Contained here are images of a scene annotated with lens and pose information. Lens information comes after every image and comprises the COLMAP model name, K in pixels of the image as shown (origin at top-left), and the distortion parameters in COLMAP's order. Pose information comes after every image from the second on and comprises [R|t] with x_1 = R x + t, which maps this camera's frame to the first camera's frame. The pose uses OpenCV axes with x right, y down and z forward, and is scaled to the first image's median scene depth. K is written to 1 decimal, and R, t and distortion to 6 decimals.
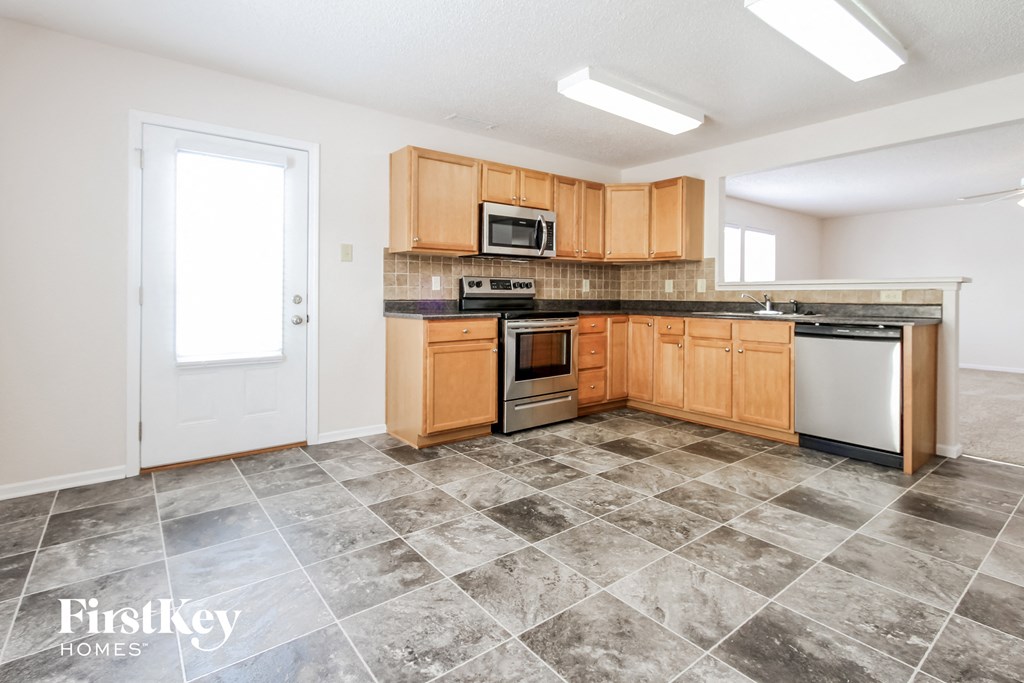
lens RADIAL K [[501.6, 0, 524.2], [0, 501.6, 307.0], [0, 0, 1]] dist [-0.003964, -0.000510]
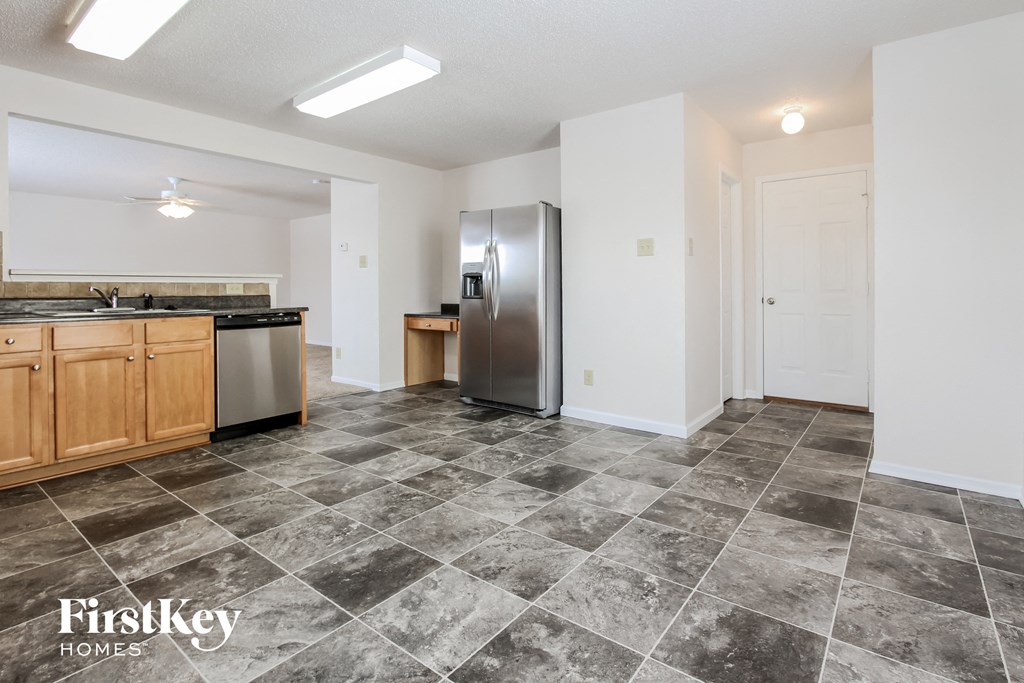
lens RADIAL K [[501.6, 0, 513.6], [0, 501.6, 334.6], [0, 0, 1]] dist [-0.003964, -0.000510]
pose [[-0.232052, -0.092395, 0.968305, -0.820703], [0.021097, 0.994766, 0.099976, -0.029284], [-0.972475, 0.043628, -0.228888, 1.023816]]
